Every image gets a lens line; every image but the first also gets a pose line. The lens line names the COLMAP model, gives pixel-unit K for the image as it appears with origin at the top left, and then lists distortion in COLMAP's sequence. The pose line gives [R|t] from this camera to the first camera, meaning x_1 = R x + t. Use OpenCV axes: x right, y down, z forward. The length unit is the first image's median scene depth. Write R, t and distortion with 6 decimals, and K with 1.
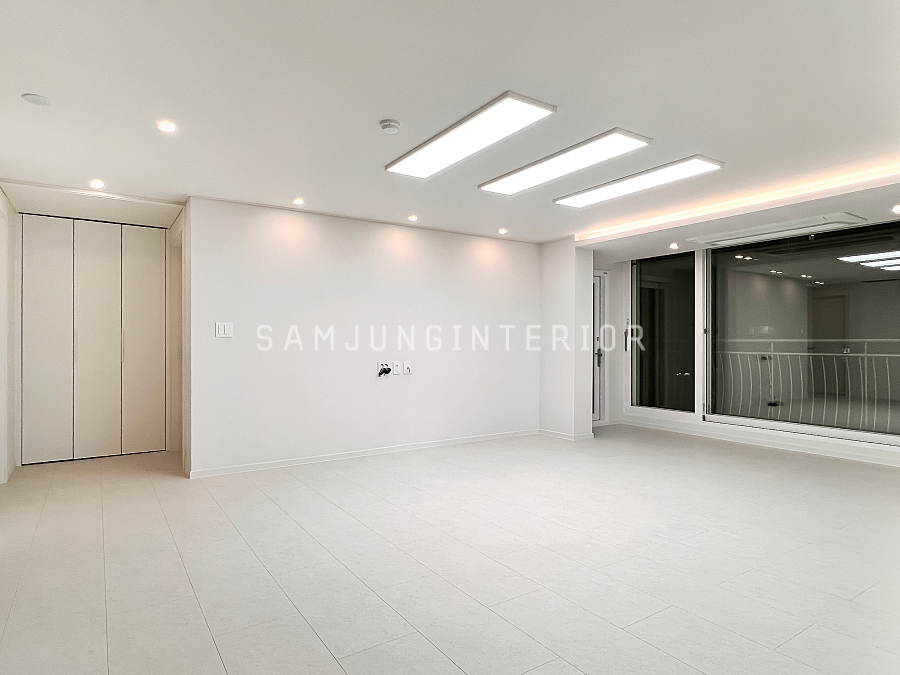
lens RADIAL K [[548.5, 0, 450.0], [0, 548.5, 337.5], [0, 0, 1]] dist [0.002861, 0.002805]
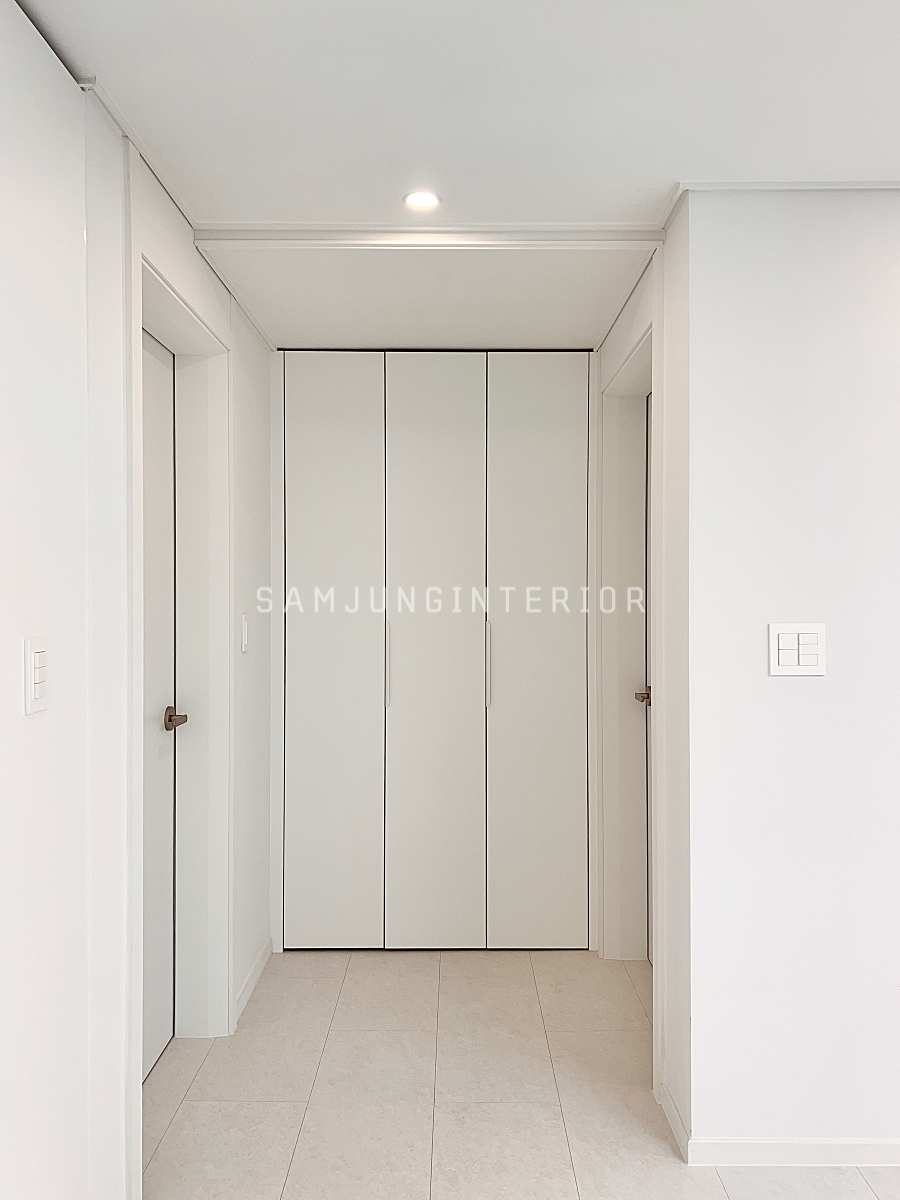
lens RADIAL K [[904.9, 0, 450.0], [0, 904.9, 600.0], [0, 0, 1]] dist [0.071739, -0.086901]
pose [[0.833129, 0.008551, -0.553013, -0.296481], [-0.000509, 0.999892, 0.014693, -0.045565], [0.553079, -0.011960, 0.833043, 0.503979]]
